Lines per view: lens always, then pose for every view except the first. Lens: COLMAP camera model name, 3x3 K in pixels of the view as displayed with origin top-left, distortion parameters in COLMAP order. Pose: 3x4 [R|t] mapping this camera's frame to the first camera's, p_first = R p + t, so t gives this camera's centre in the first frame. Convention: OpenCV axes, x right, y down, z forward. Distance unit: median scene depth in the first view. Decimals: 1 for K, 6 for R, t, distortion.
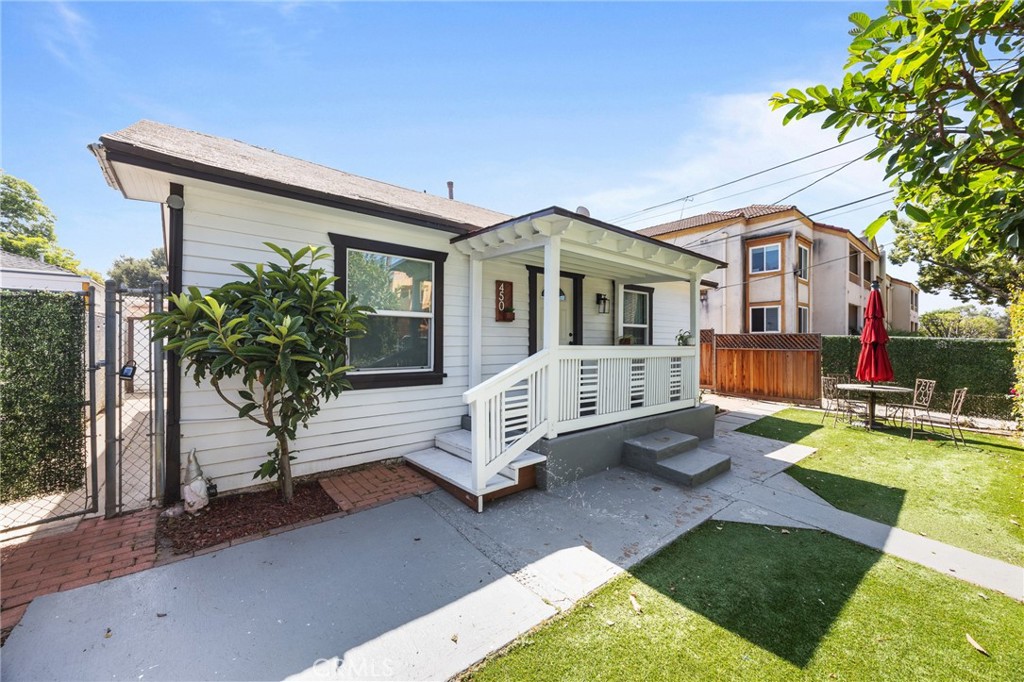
lens RADIAL K [[384.1, 0, 513.3], [0, 384.1, 339.4], [0, 0, 1]] dist [-0.002073, -0.000188]
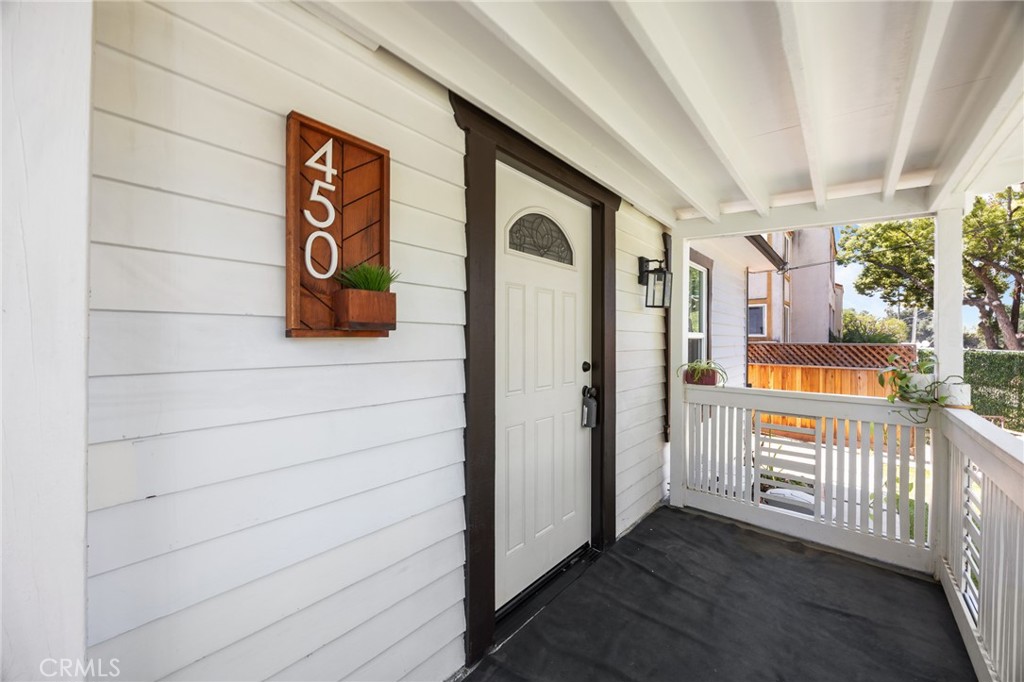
lens RADIAL K [[384.1, 0, 513.3], [0, 384.1, 339.4], [0, 0, 1]] dist [-0.002073, -0.000188]
pose [[0.985805, 0.000283, 0.167892, 0.026524], [-0.001303, 0.999981, 0.005964, -0.038911], [-0.167887, -0.006098, 0.985787, 0.662846]]
